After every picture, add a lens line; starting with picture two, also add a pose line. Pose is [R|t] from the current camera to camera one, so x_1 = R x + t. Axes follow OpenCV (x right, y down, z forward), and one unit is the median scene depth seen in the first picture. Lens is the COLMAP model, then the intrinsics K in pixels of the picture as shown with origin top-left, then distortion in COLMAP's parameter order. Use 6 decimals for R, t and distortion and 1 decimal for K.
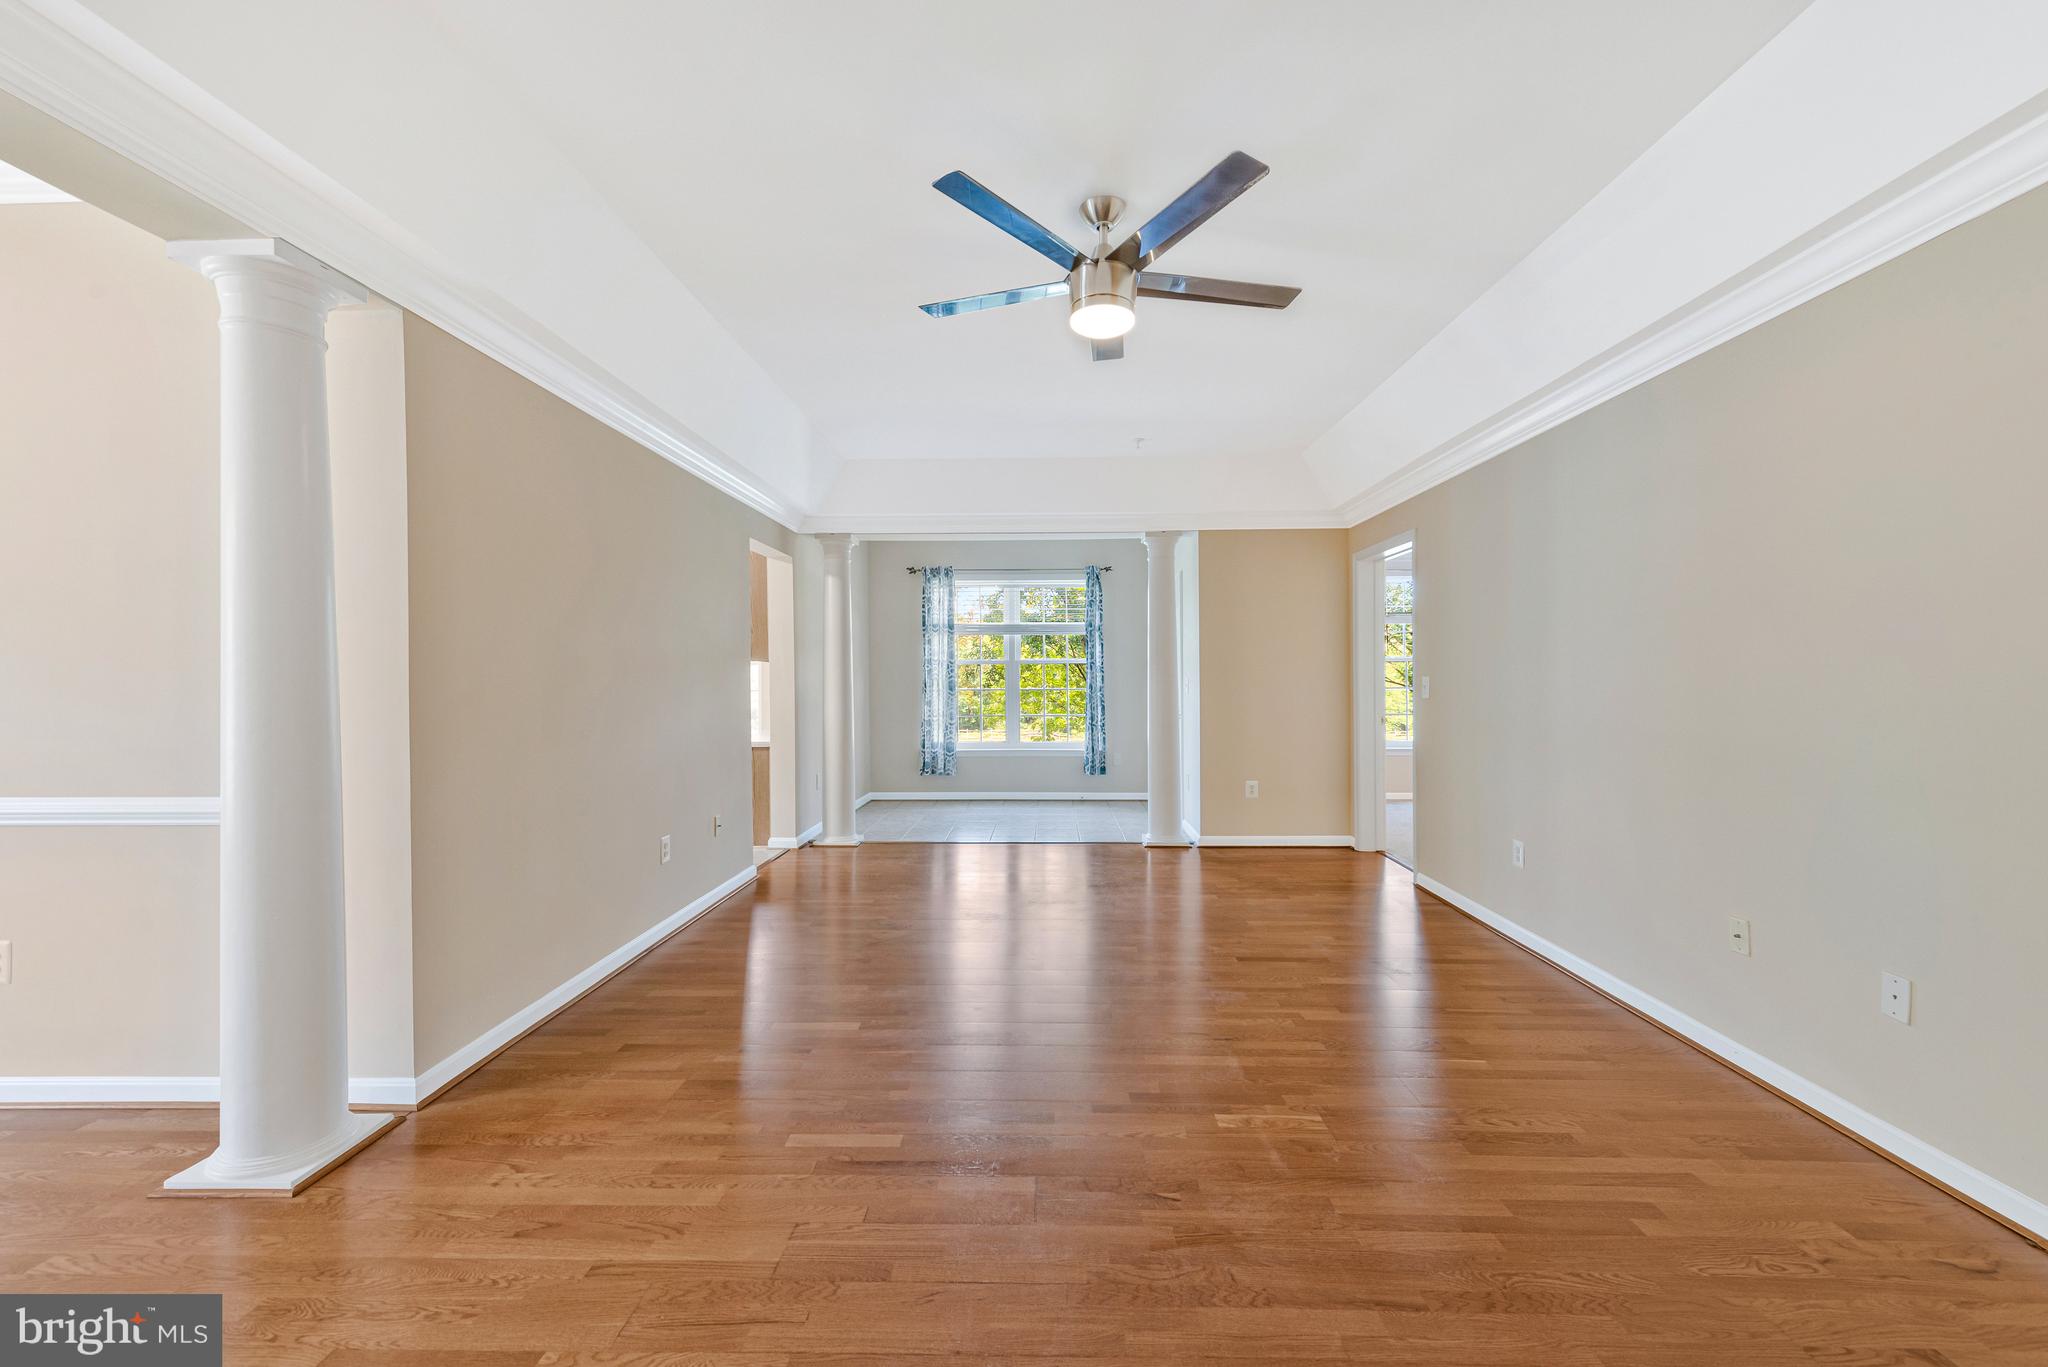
lens RADIAL K [[828.3, 0, 1028.1], [0, 828.3, 675.6], [0, 0, 1]] dist [0.012493, -0.003025]
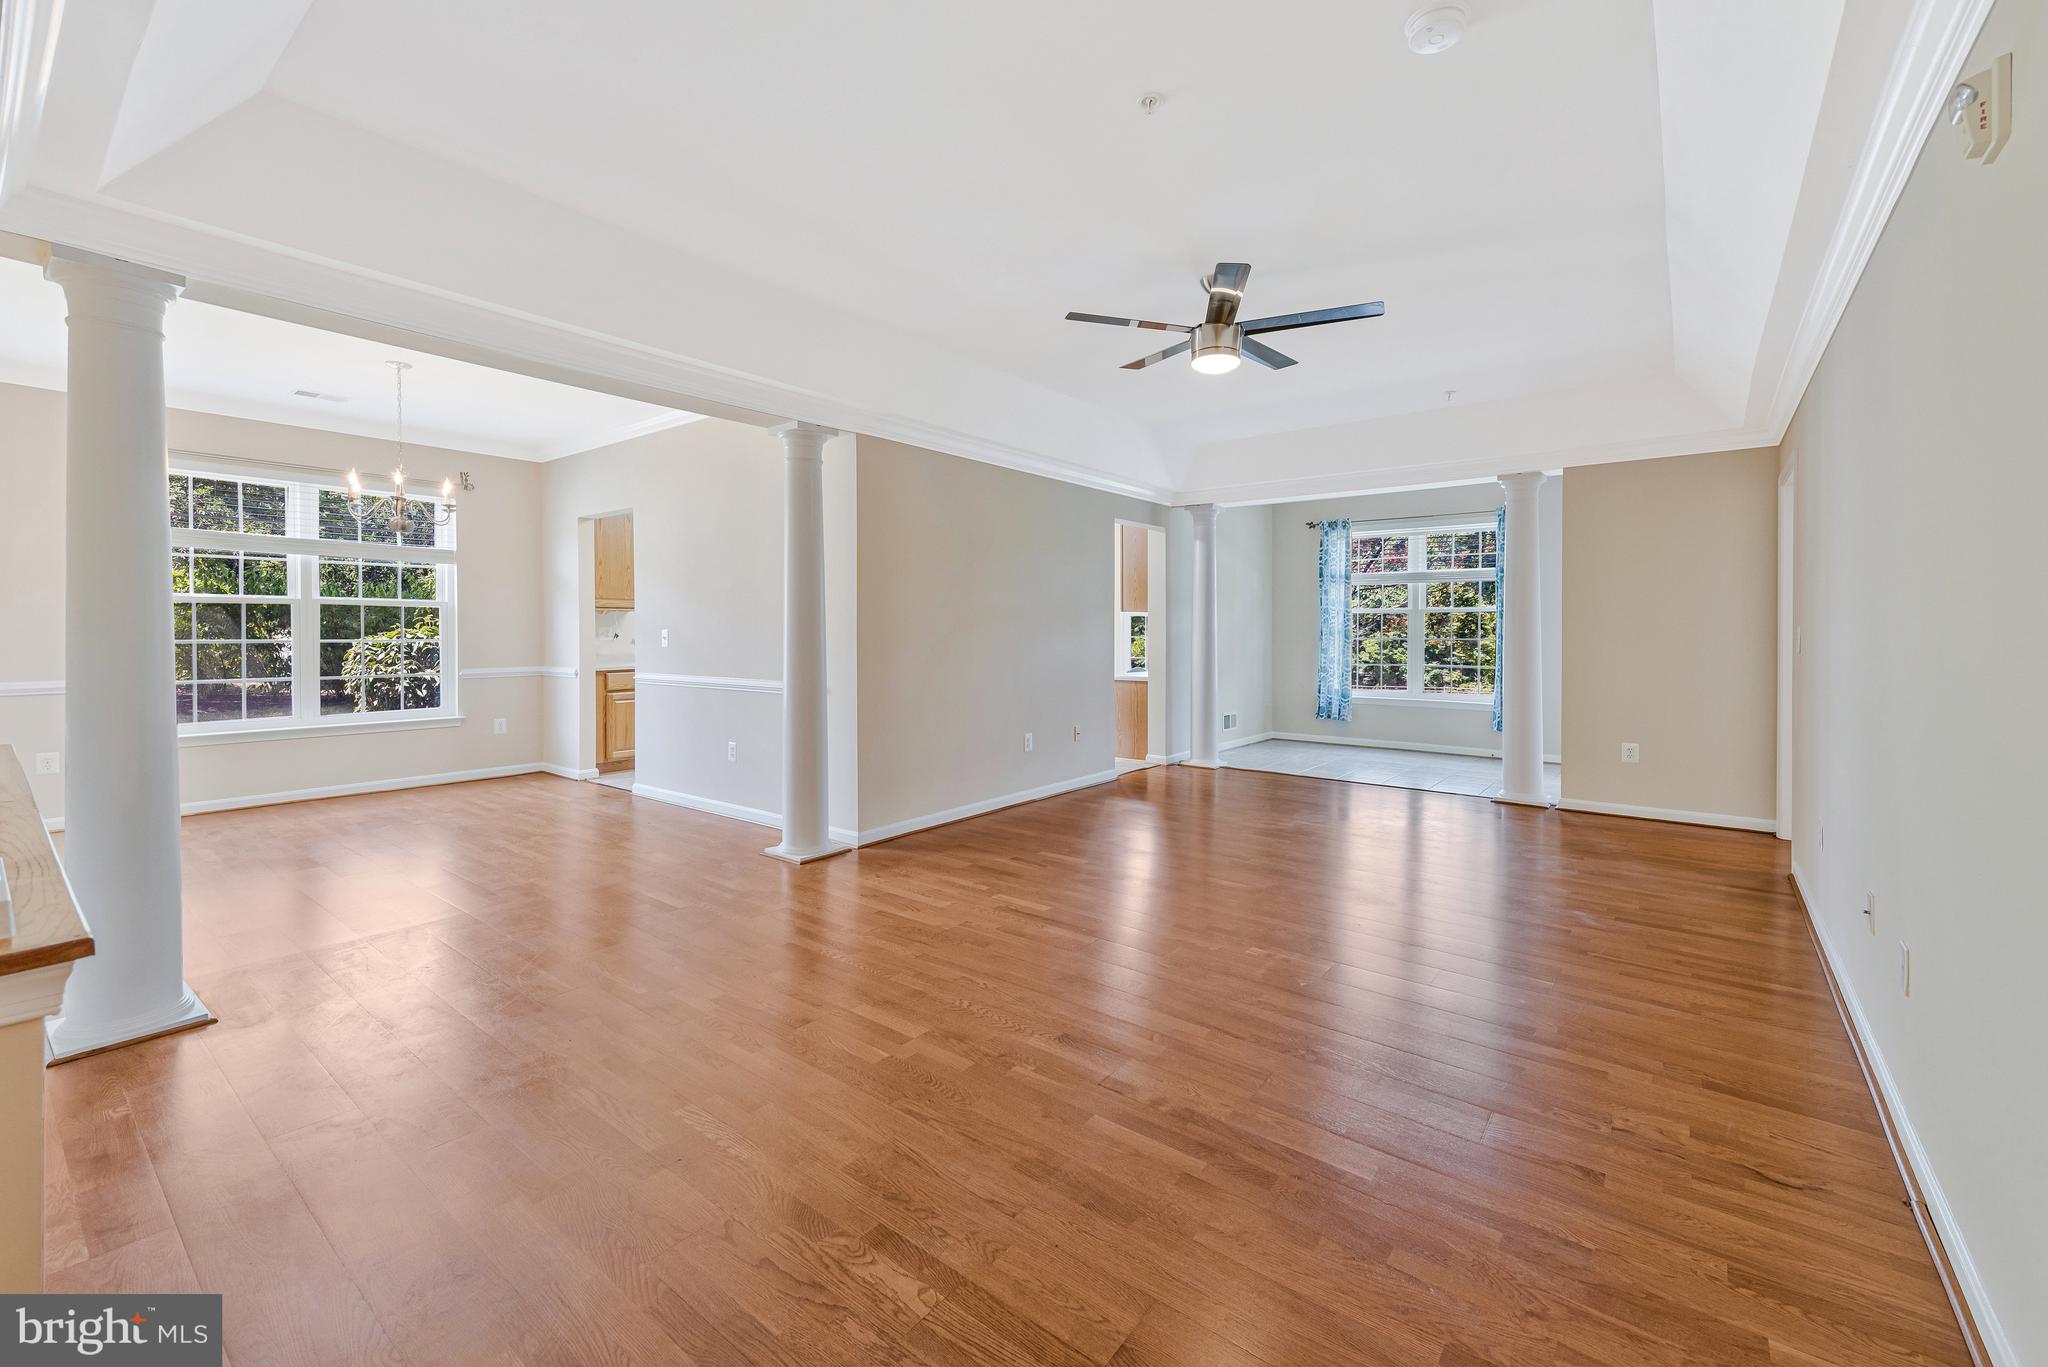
lens RADIAL K [[828.3, 0, 996.5], [0, 828.3, 636.2], [0, 0, 1]] dist [0.012493, -0.003025]
pose [[0.790963, 0.010995, -0.611765, 0.204072], [-0.001477, 0.999870, 0.016060, -0.001451], [0.611862, -0.011799, 0.790876, -0.093897]]
